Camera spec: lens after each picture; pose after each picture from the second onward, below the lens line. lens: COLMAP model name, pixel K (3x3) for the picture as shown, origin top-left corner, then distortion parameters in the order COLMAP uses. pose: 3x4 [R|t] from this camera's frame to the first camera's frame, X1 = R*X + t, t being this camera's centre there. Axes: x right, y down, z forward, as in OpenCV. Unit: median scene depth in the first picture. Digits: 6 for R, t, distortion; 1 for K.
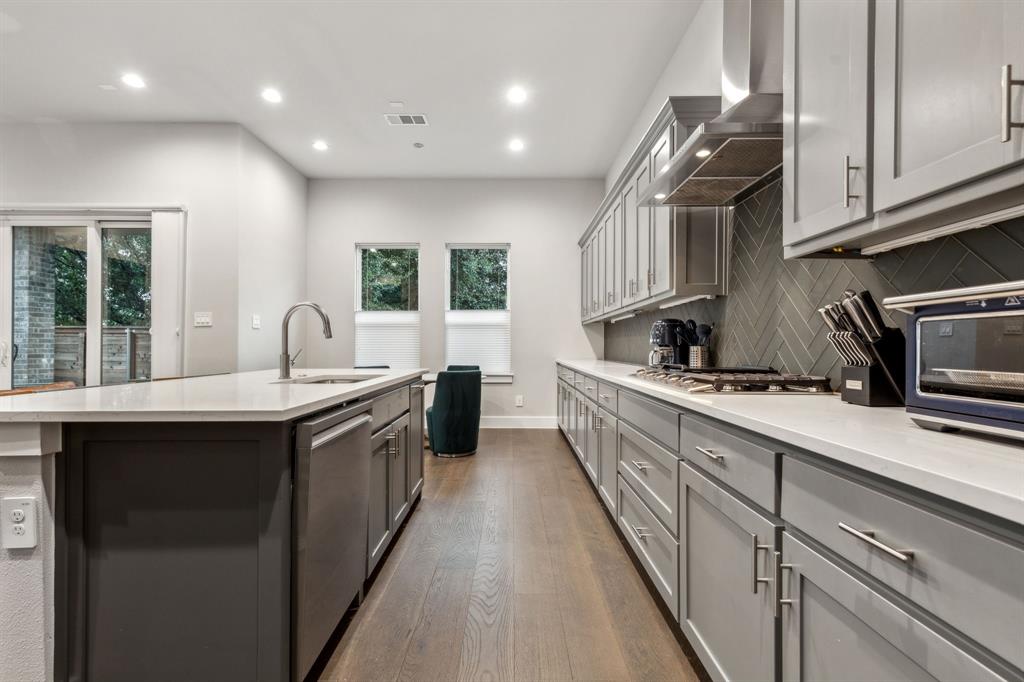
lens RADIAL K [[472.3, 0, 512.0], [0, 472.3, 341.0], [0, 0, 1]] dist [0.004037, -0.000627]
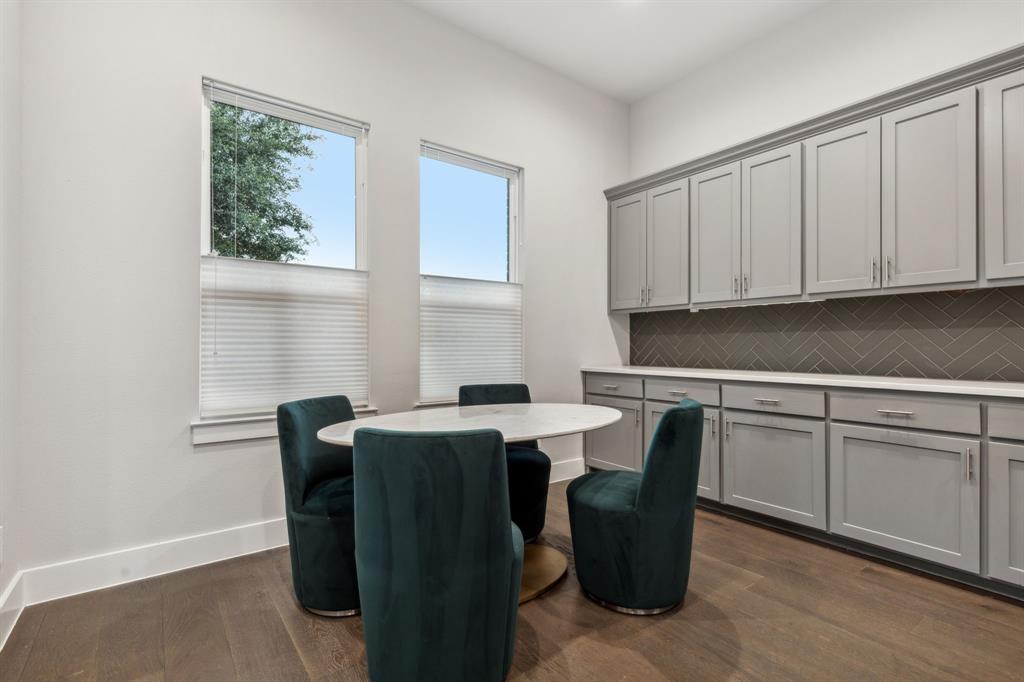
lens RADIAL K [[472.3, 0, 512.0], [0, 472.3, 341.0], [0, 0, 1]] dist [0.004037, -0.000627]
pose [[0.792214, 0.002351, 0.610239, -0.822502], [-0.004106, 0.999990, 0.001478, 0.007572], [-0.610230, -0.003677, 0.792216, 1.229017]]
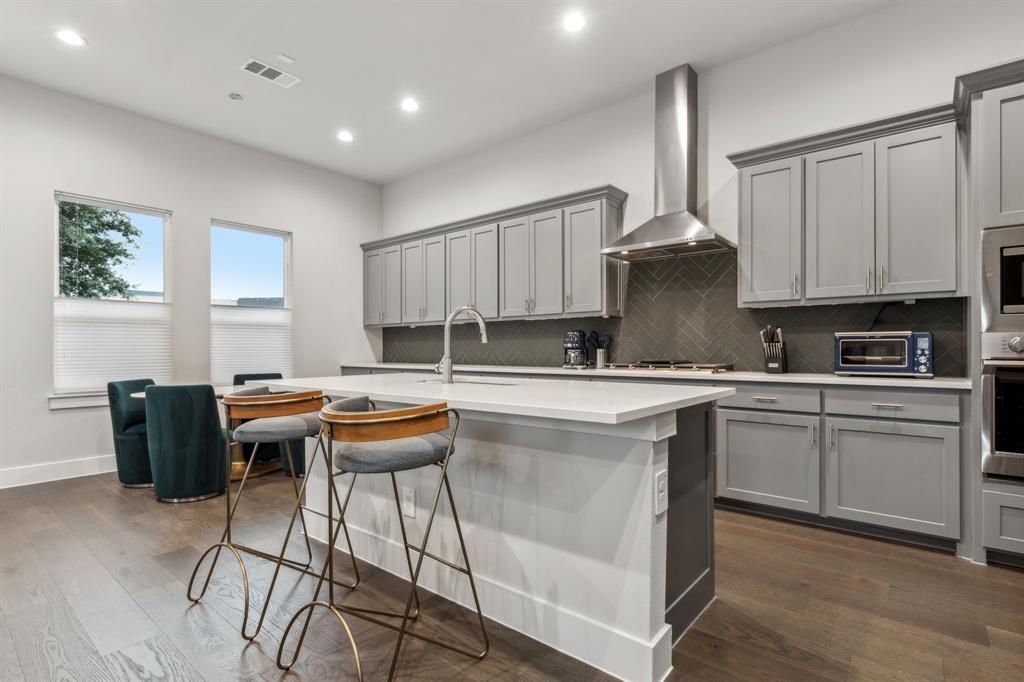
lens RADIAL K [[491.8, 0, 510.9], [0, 491.8, 353.0], [0, 0, 1]] dist [-0.010660, 0.001583]
pose [[0.636873, -0.010942, 0.770891, -1.009768], [-0.004625, 0.999827, 0.018013, -0.003721], [-0.770955, -0.015037, 0.636712, 0.224523]]
